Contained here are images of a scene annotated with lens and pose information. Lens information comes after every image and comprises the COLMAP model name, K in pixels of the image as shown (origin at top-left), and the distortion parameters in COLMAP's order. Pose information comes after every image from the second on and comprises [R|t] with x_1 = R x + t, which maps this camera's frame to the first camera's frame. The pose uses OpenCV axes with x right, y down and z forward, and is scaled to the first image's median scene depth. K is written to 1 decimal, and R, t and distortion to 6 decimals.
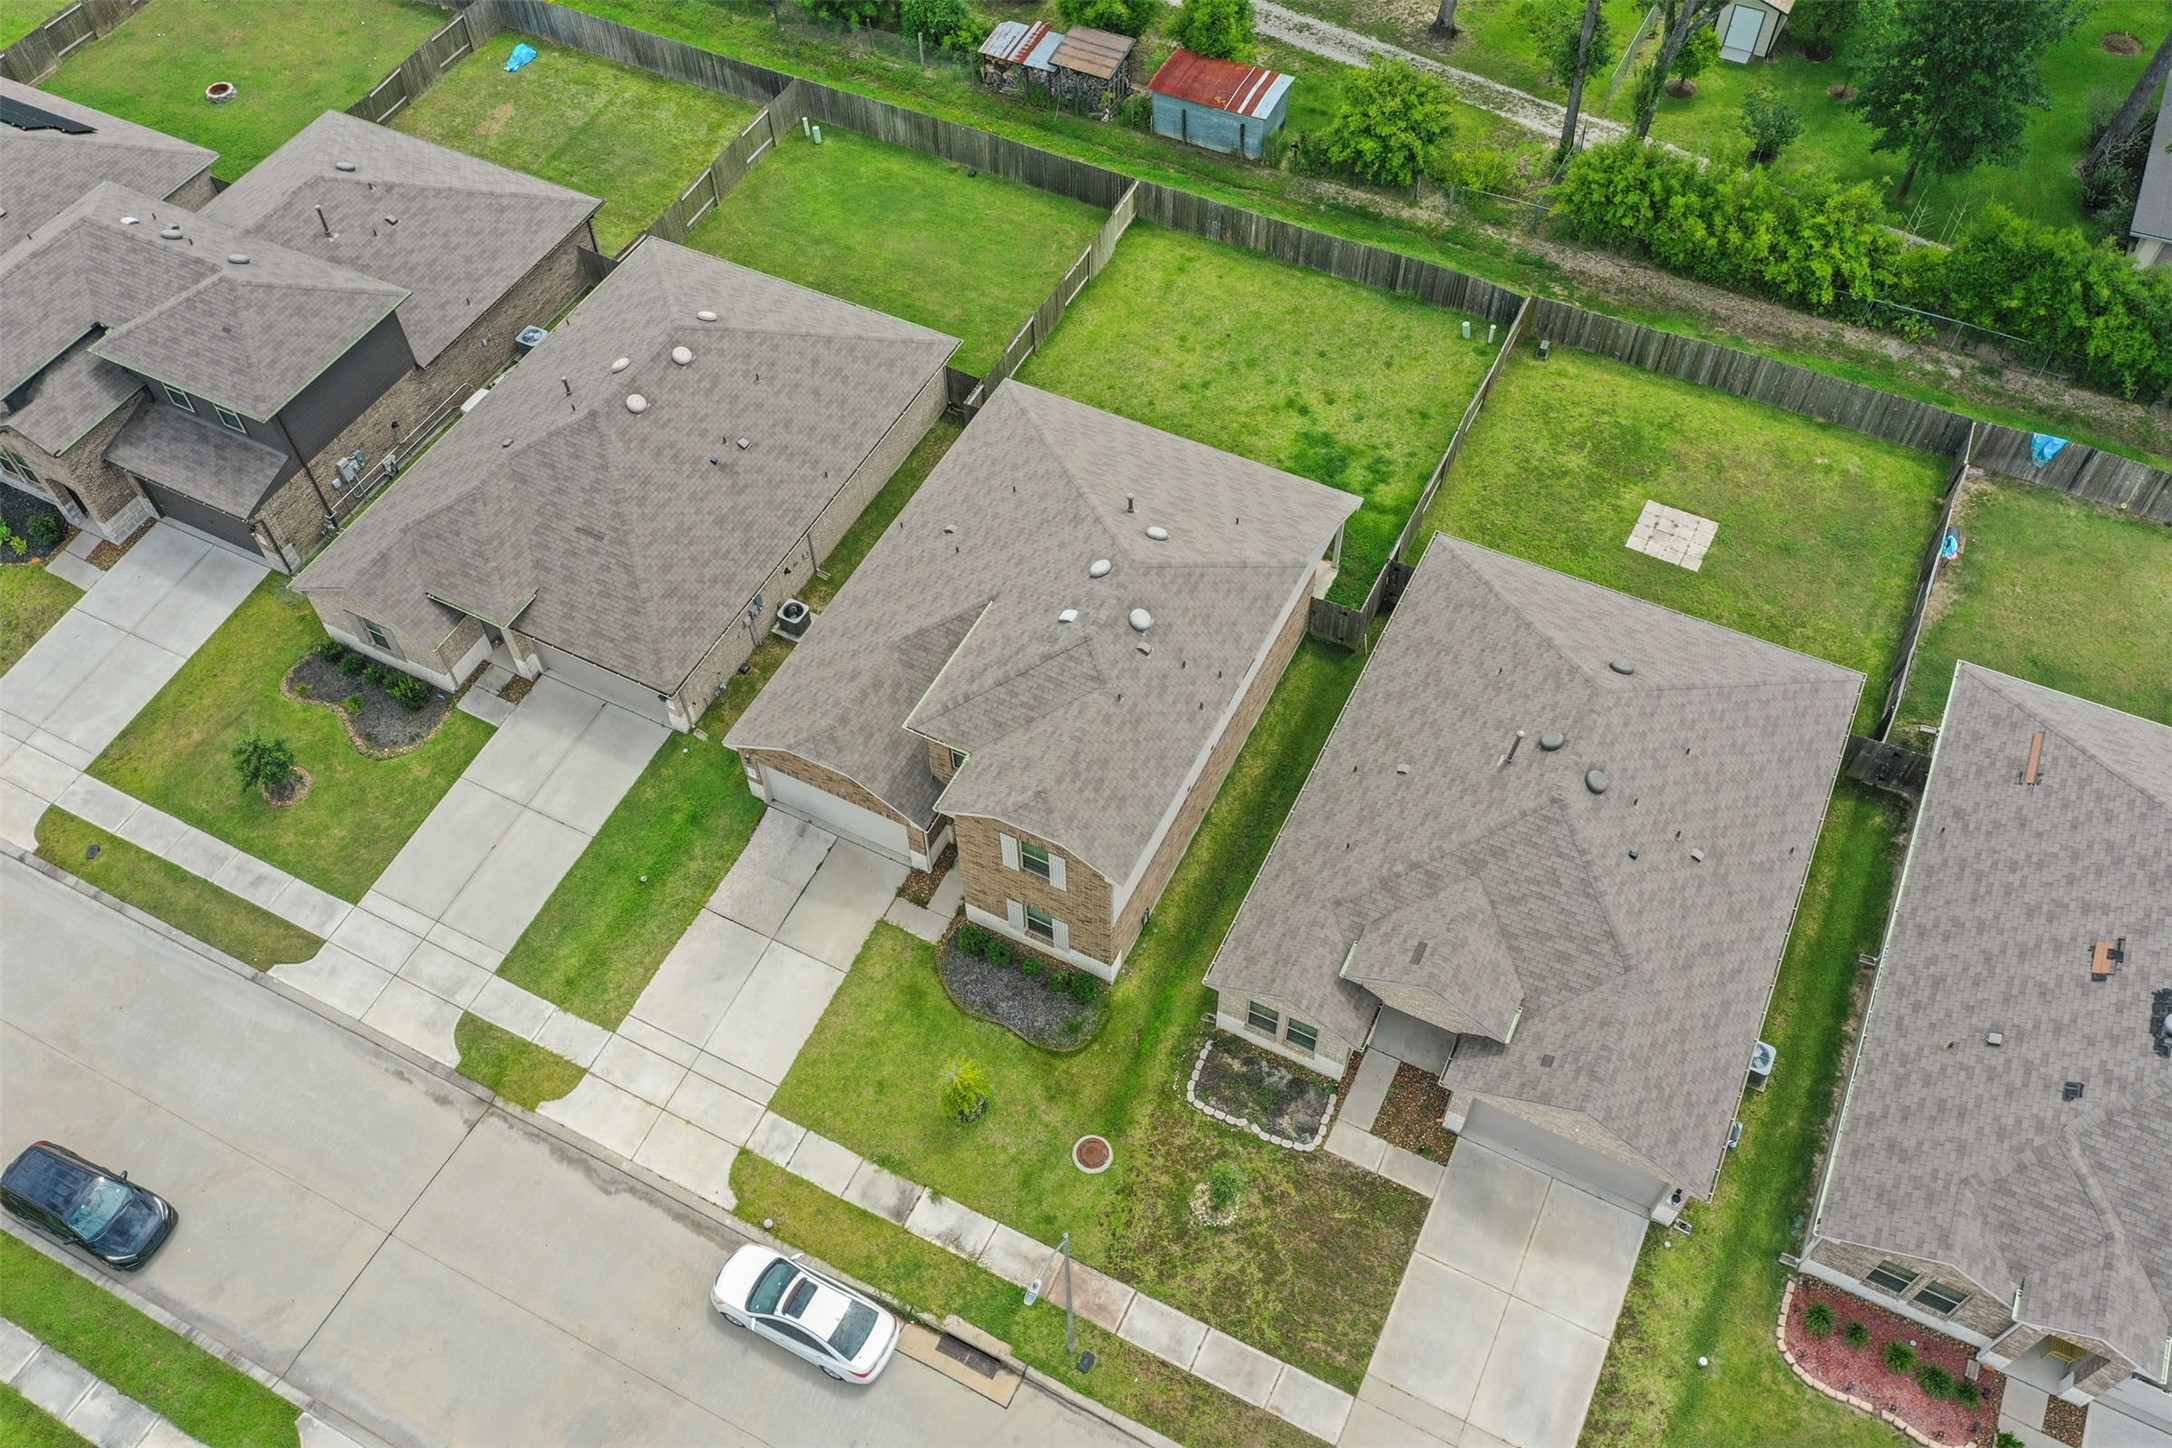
lens RADIAL K [[1759.3, 0, 1082.7], [0, 1759.3, 688.3], [0, 0, 1]] dist [0.015213, 0.001424]
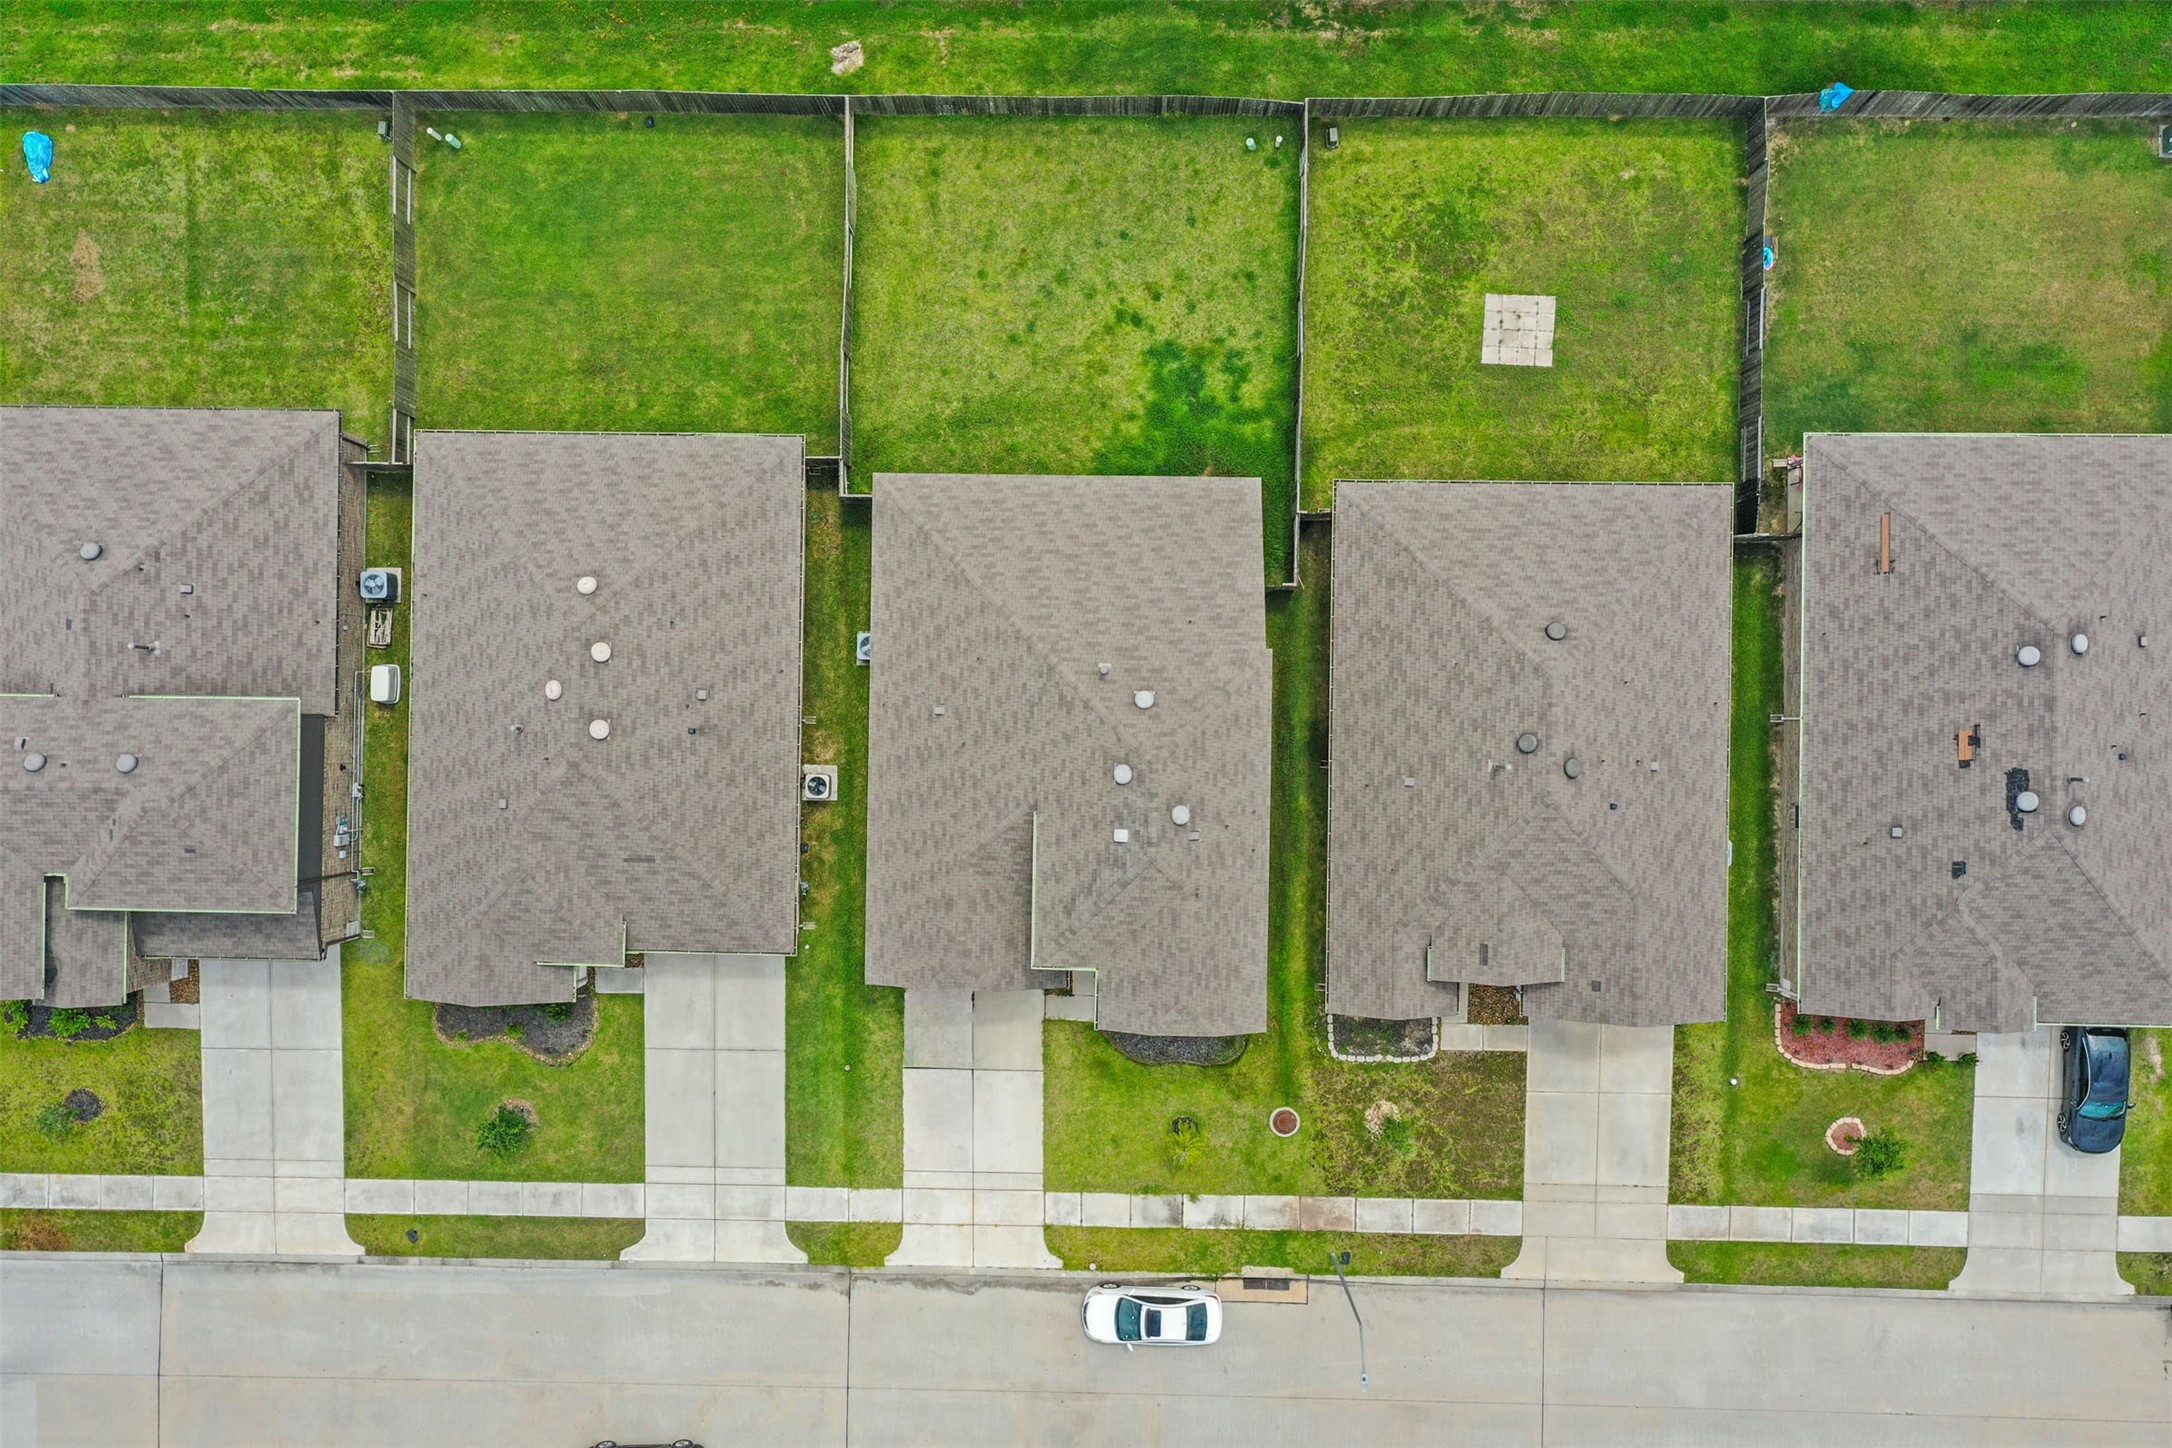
lens RADIAL K [[1771.8, 0, 1086.0], [0, 1771.8, 724.0], [0, 0, 1]] dist [0.012116, 0.006860]
pose [[0.899332, -0.437212, -0.006876, 0.011032], [0.351871, 0.714275, 0.604978, -0.806346], [-0.259592, -0.546496, 0.796212, 0.126261]]
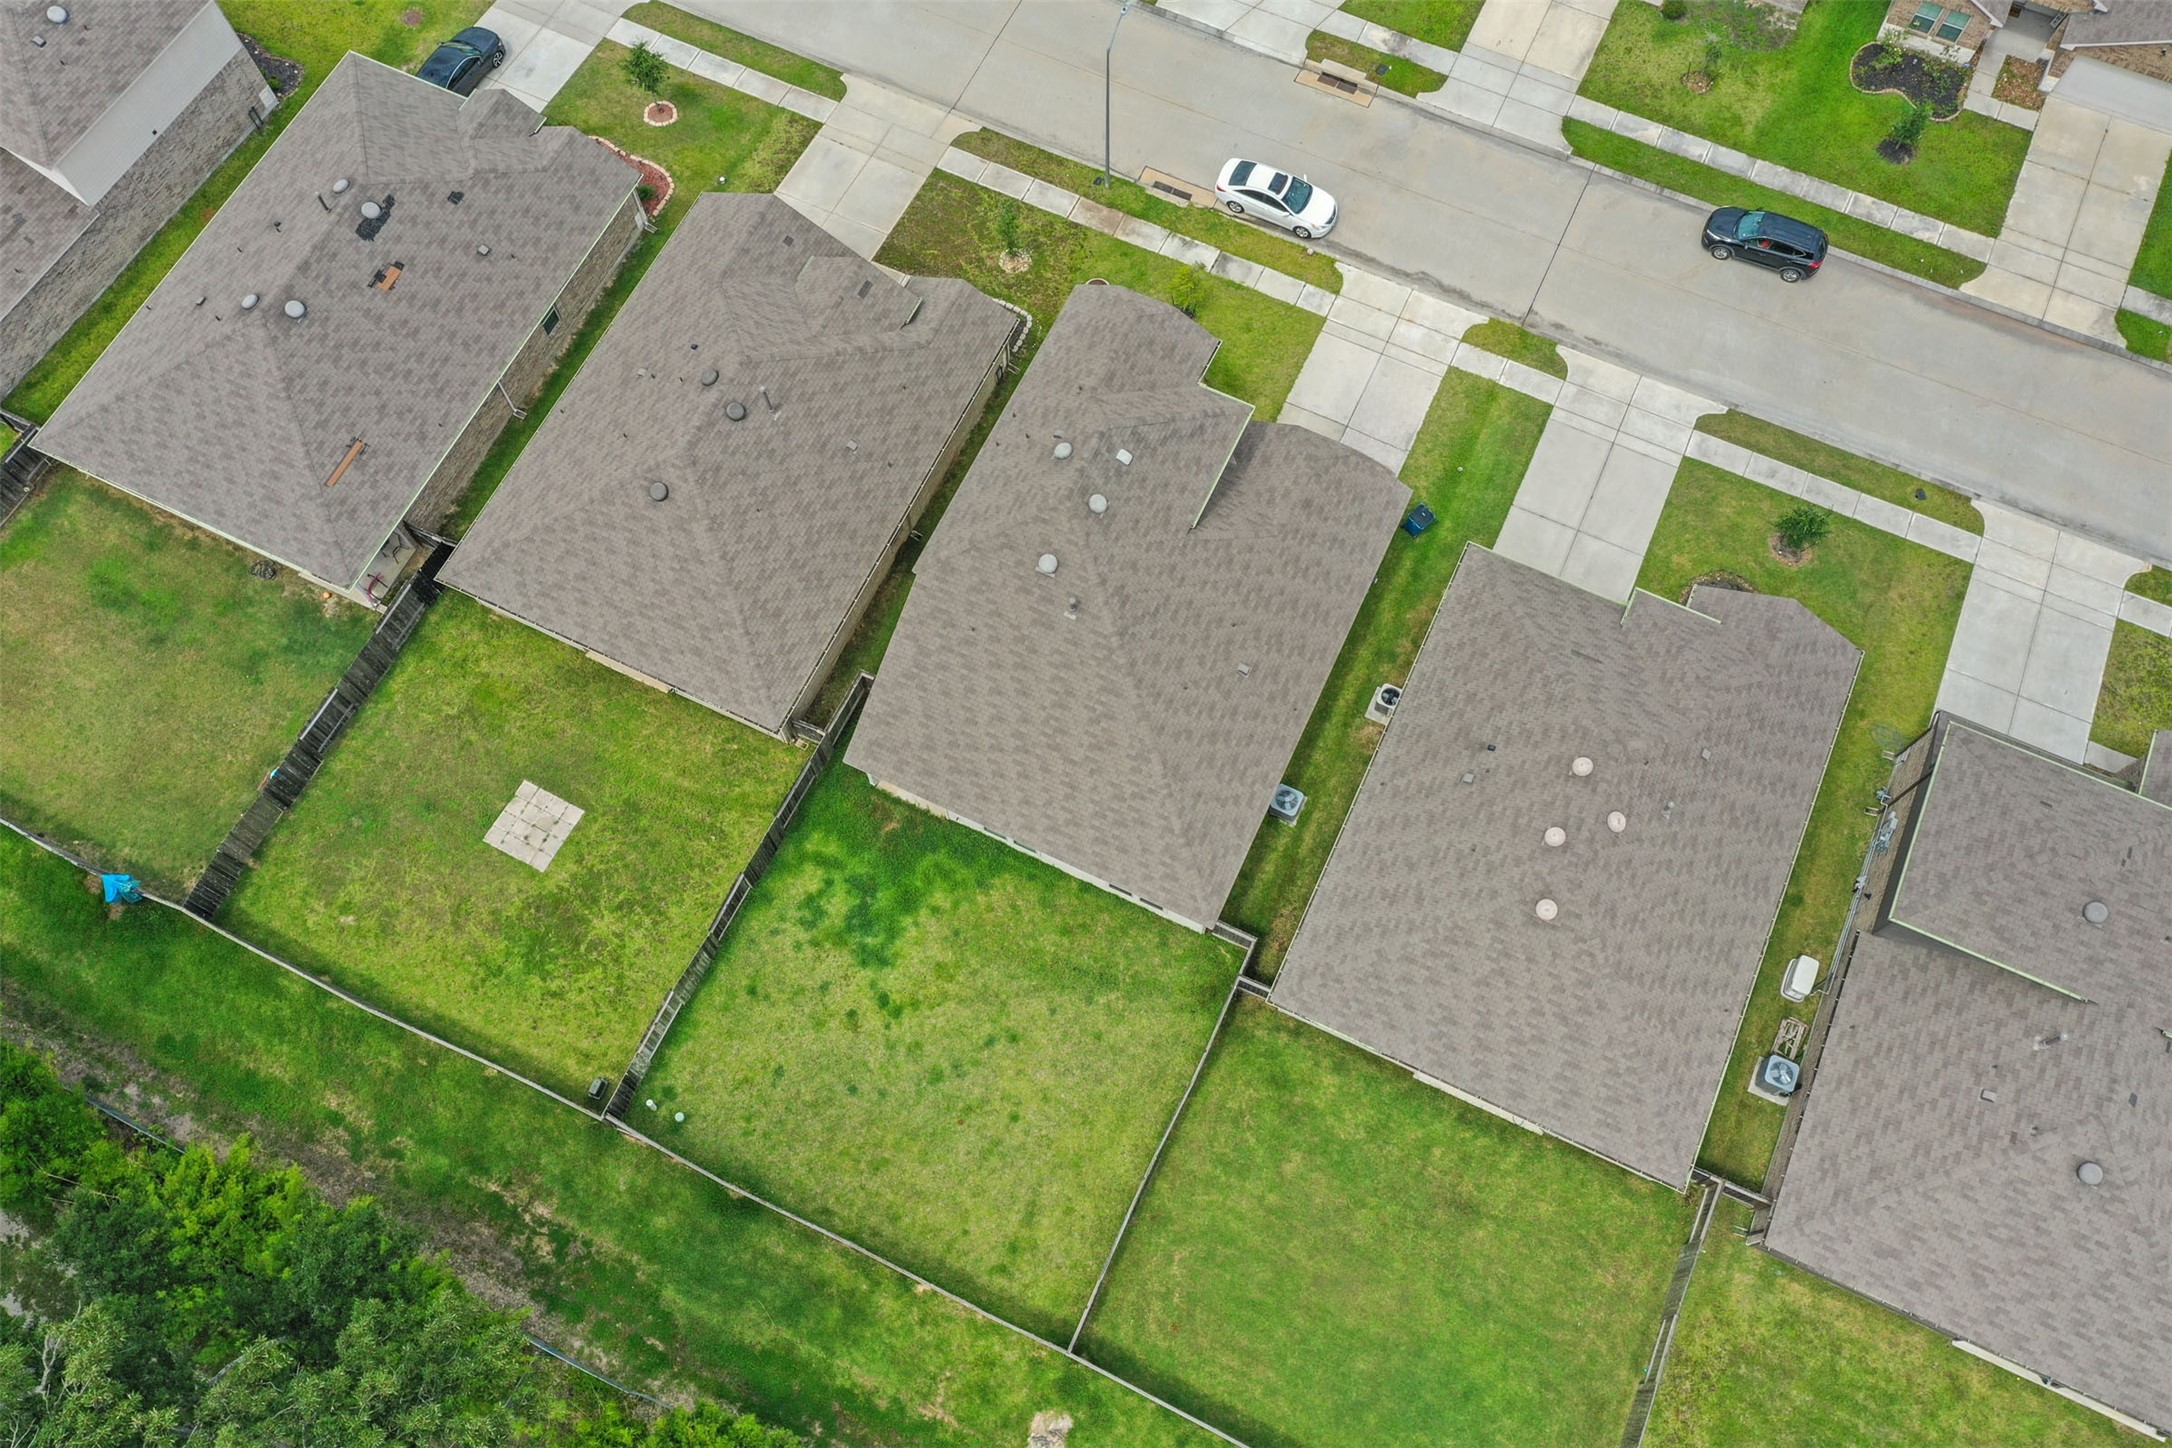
lens RADIAL K [[1750.0, 0, 1086.0], [0, 1750.0, 693.7], [0, 0, 1]] dist [0.017689, -0.003422]
pose [[-0.999543, 0.029435, 0.006870, 0.014513], [-0.008331, -0.486759, 0.873496, -1.151840], [0.029055, 0.873040, 0.486782, 0.571081]]
